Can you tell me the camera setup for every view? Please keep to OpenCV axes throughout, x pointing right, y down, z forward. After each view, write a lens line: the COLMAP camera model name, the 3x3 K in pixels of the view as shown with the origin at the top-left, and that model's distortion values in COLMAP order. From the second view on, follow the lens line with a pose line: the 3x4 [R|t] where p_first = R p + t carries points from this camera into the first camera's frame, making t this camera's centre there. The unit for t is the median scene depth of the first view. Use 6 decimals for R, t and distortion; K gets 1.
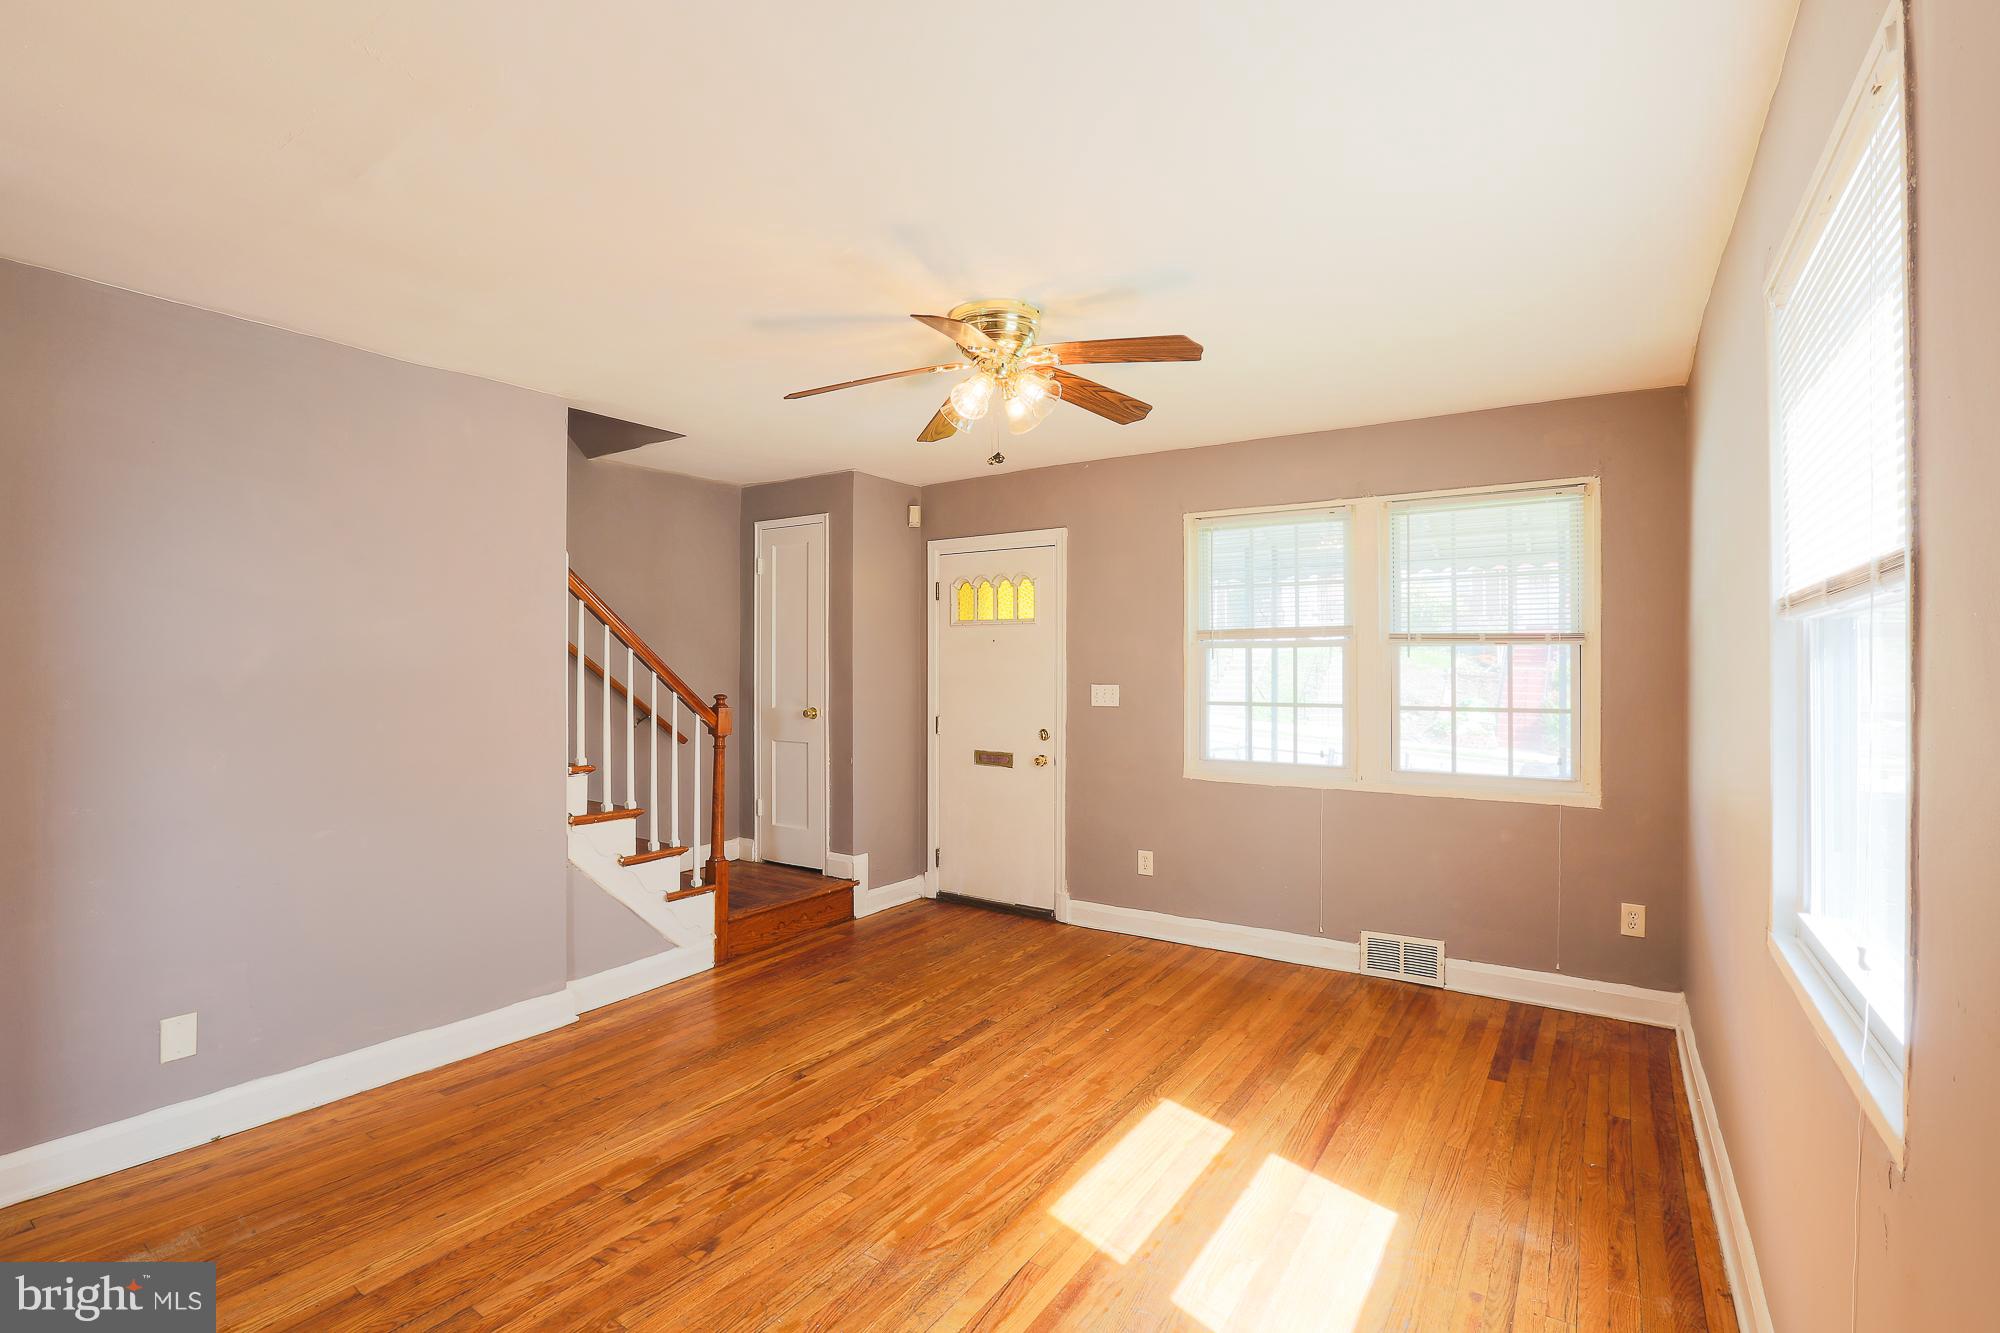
lens RADIAL K [[914.7, 0, 1009.2], [0, 914.7, 665.0], [0, 0, 1]] dist [-0.054210, 0.017438]
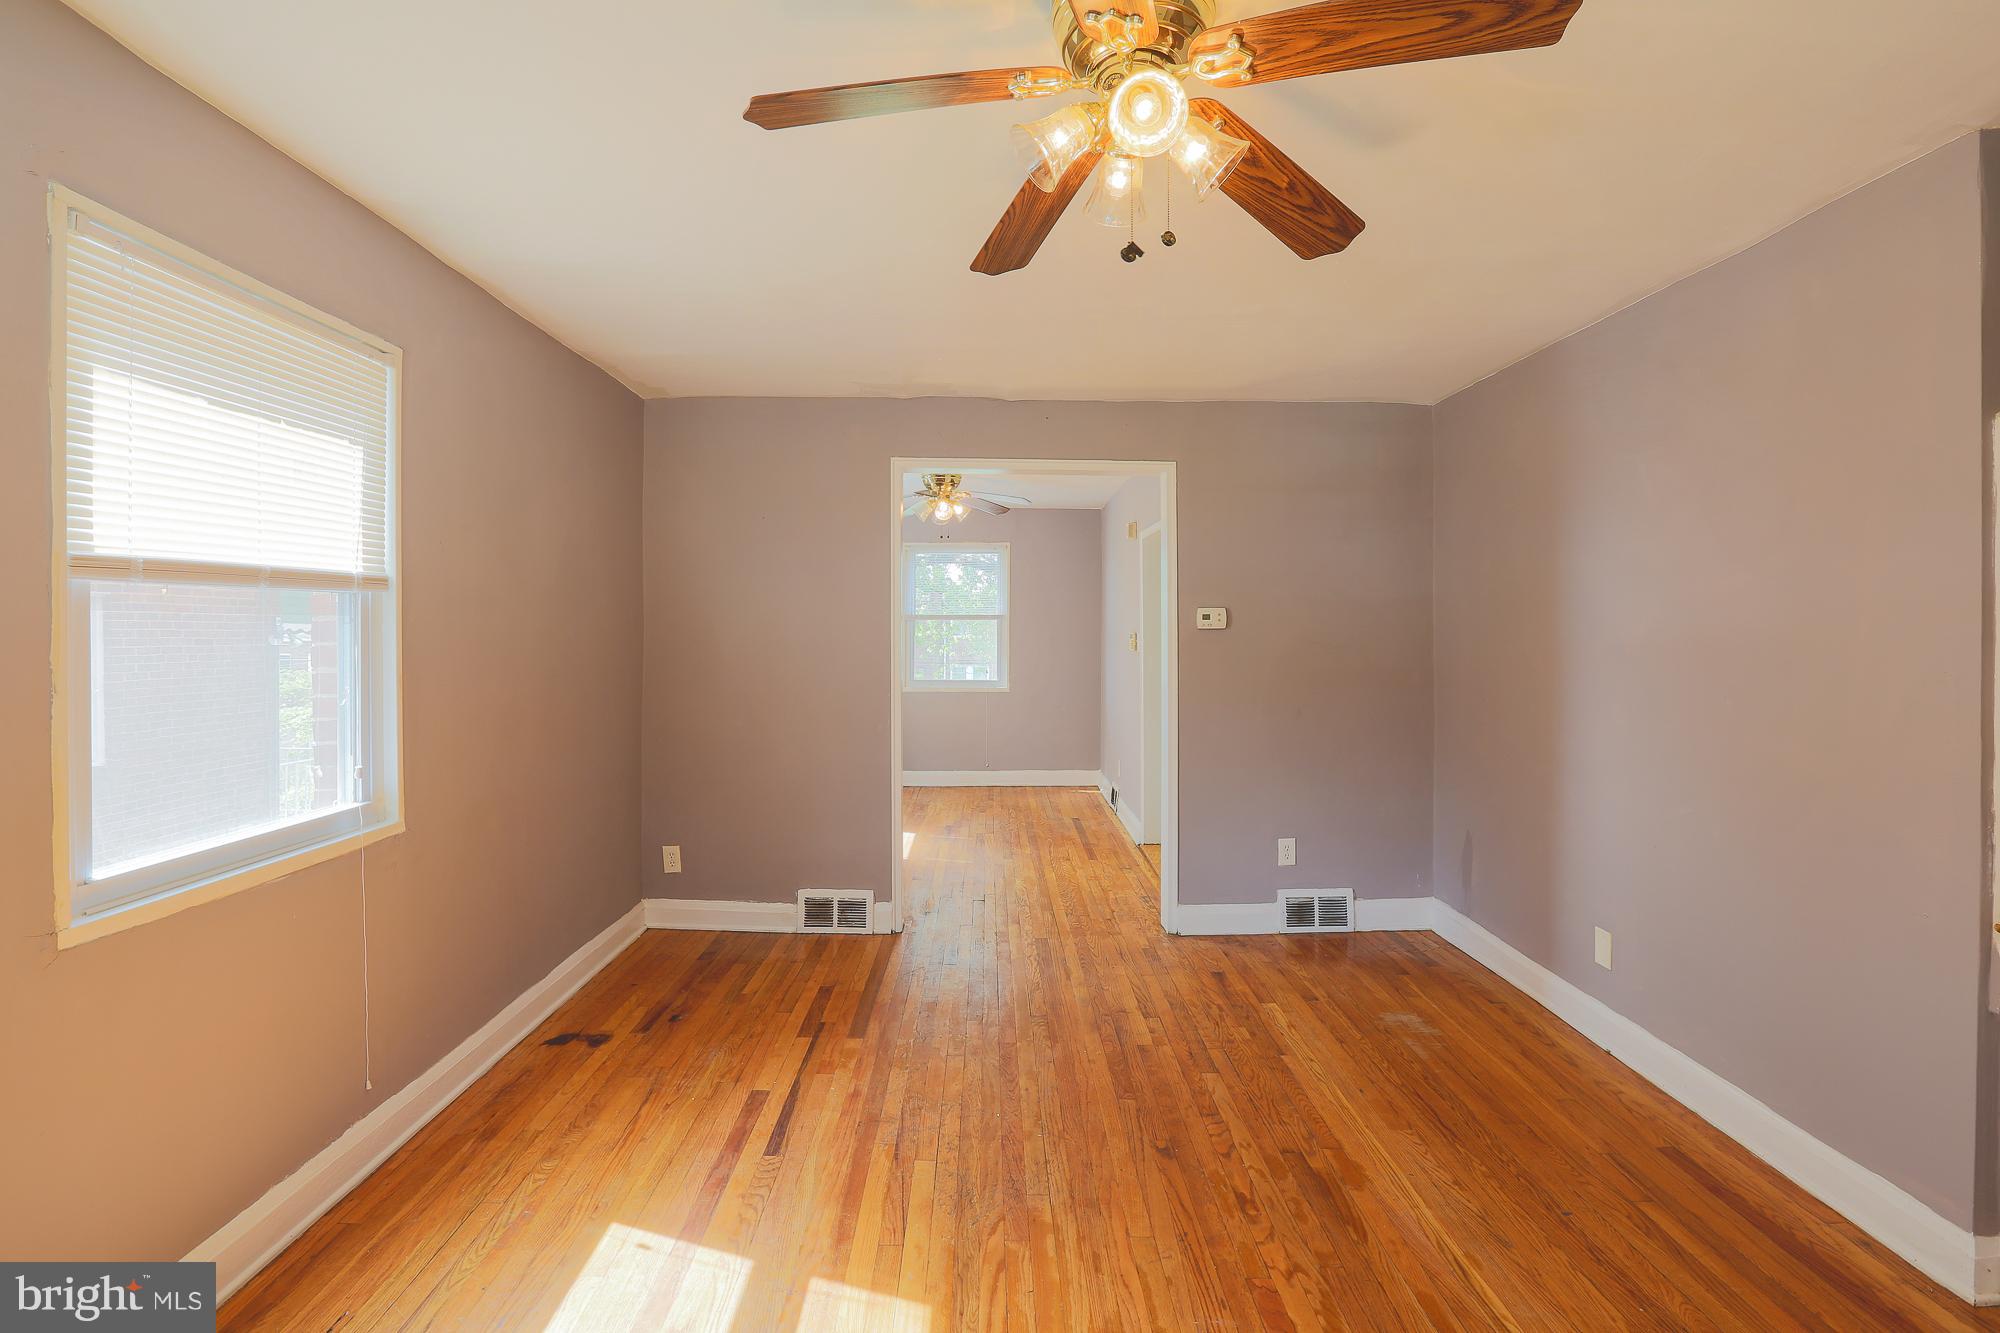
lens RADIAL K [[914.7, 0, 986.4], [0, 914.7, 641.2], [0, 0, 1]] dist [-0.054210, 0.017438]
pose [[-0.835748, 0.003650, -0.549100, 0.277646], [-0.002209, 0.999947, 0.010010, 0.002259], [0.549108, 0.009579, -0.835696, 1.083218]]
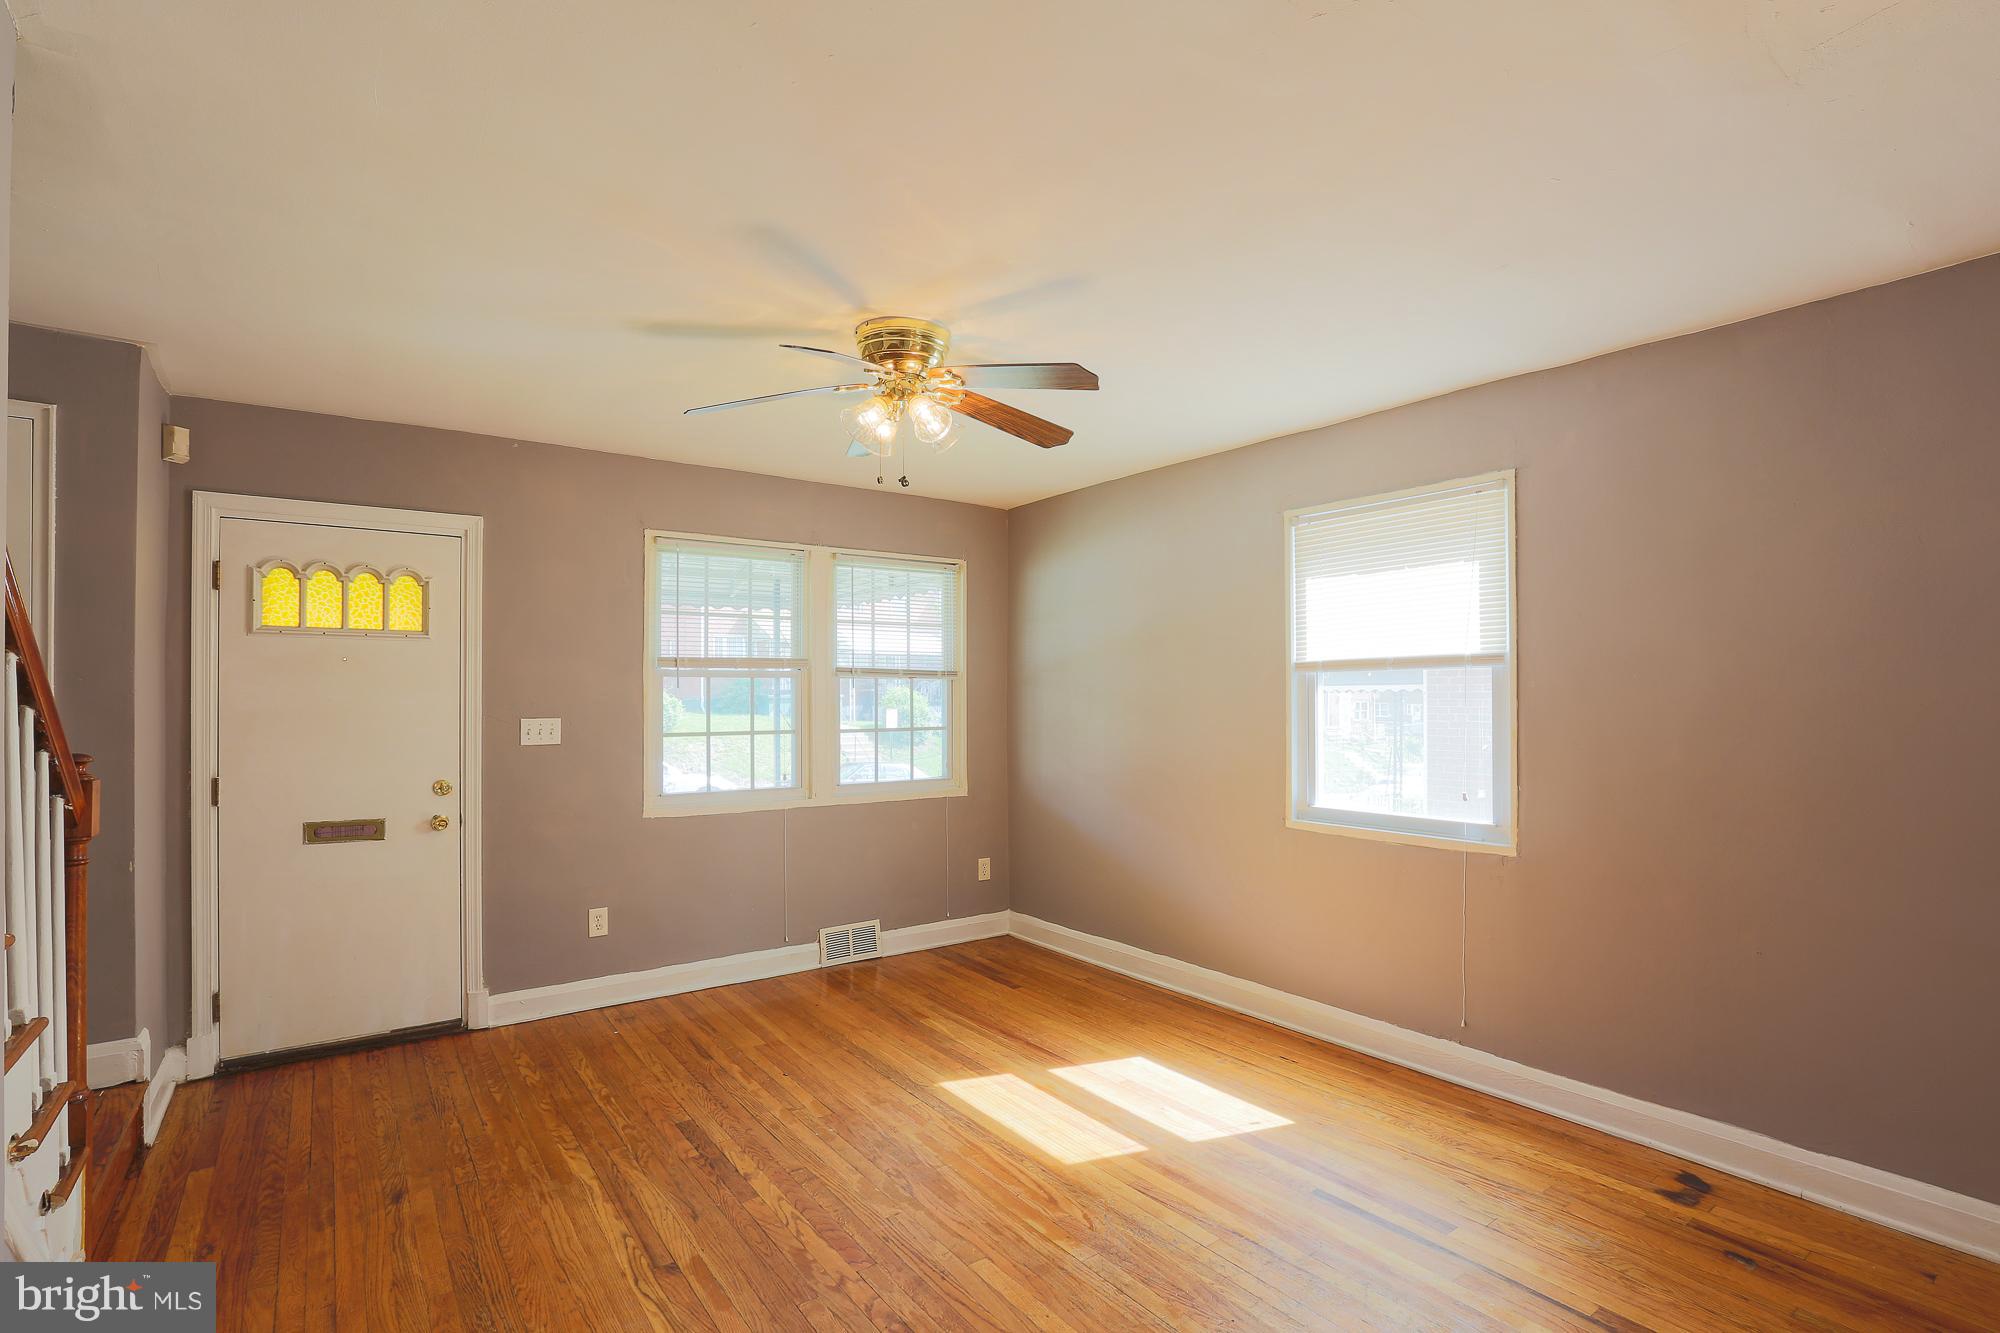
lens RADIAL K [[939.5, 0, 1018.5], [0, 939.5, 700.8], [0, 0, 1]] dist [-0.049603, 0.014875]
pose [[0.328752, -0.005454, 0.944400, -0.706921], [0.001276, 0.999985, 0.005330, 0.002309], [-0.944415, -0.000548, 0.328754, 0.426223]]
